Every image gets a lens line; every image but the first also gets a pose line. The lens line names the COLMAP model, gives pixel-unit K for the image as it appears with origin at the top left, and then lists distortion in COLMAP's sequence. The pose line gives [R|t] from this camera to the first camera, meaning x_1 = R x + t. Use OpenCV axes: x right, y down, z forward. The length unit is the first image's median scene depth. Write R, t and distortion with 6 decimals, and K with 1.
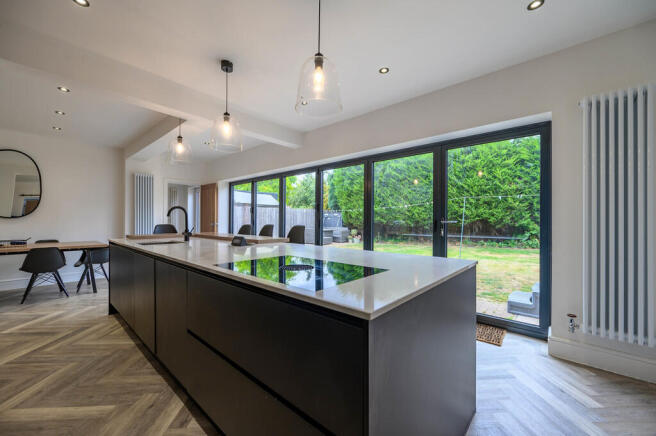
lens RADIAL K [[257.7, 0, 328.9], [0, 257.7, 218.6], [0, 0, 1]] dist [-0.000271, -0.000193]
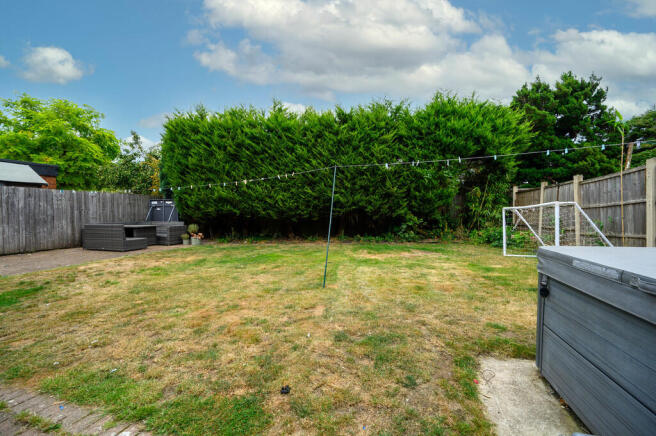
lens RADIAL K [[257.7, 0, 327.5], [0, 257.7, 217.1], [0, 0, 1]] dist [-0.000271, -0.000193]
pose [[0.911991, -0.007709, 0.410138, 0.184375], [0.001666, 0.999885, 0.015088, 0.017493], [-0.410207, -0.013076, 0.911899, 0.319930]]
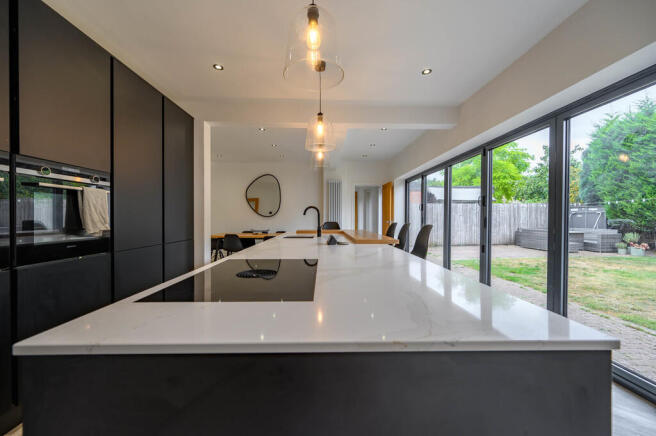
lens RADIAL K [[257.7, 0, 328.9], [0, 257.7, 219.1], [0, 0, 1]] dist [-0.000271, -0.000193]
pose [[0.679733, 0.002798, -0.733454, 0.073943], [0.004845, 0.999954, 0.008305, 0.000228], [0.733444, -0.009199, 0.679688, 0.064662]]
